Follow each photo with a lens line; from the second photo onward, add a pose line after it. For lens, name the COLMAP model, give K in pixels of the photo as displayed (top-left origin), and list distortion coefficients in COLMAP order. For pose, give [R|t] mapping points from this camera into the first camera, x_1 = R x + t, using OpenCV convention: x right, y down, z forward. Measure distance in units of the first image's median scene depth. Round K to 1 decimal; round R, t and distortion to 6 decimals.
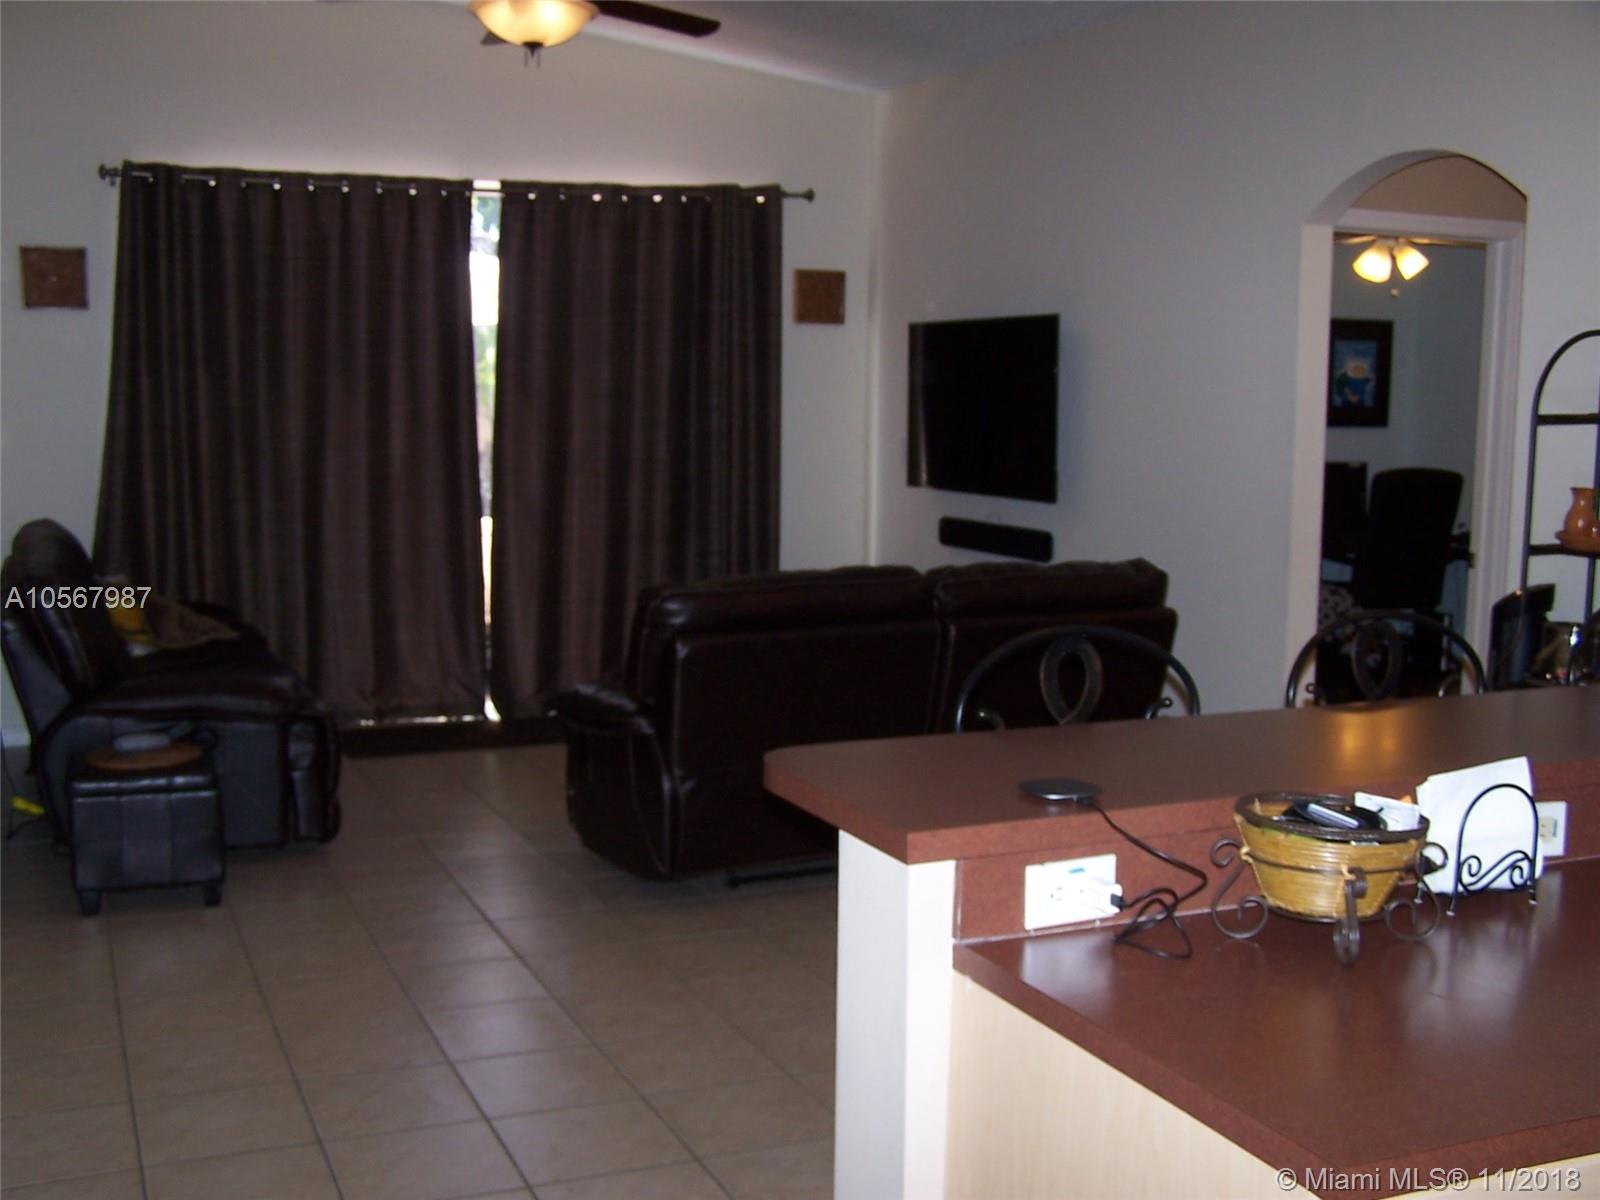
lens RADIAL K [[1810.4, 0, 791.7], [0, 1810.4, 594.6], [0, 0, 1]] dist [-0.099862, 0.000000]
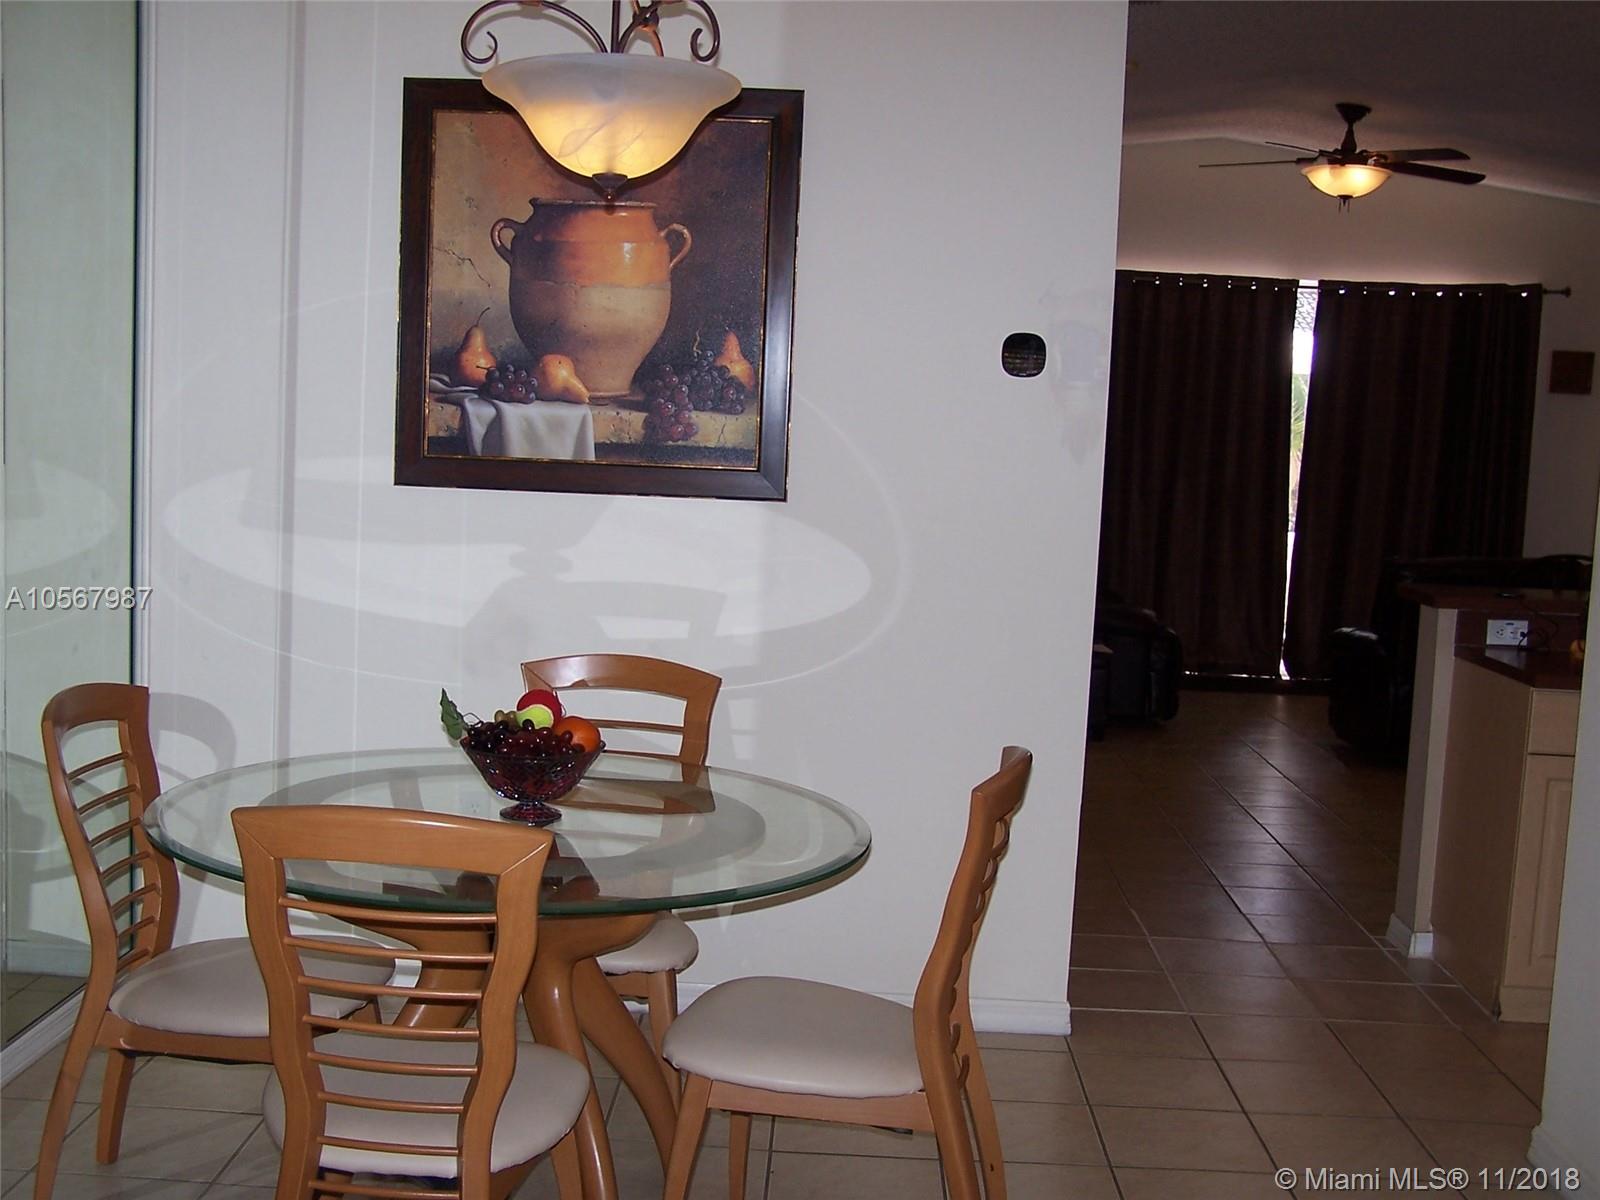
lens RADIAL K [[1919.8, 0, 797.2], [0, 1919.8, 601.1], [0, 0, 1]] dist [-0.099261, 0.000000]
pose [[0.910497, 0.073472, -0.406935, 0.080580], [-0.084233, 0.996409, -0.008565, 0.056165], [0.404845, 0.042075, 0.913417, -0.458829]]
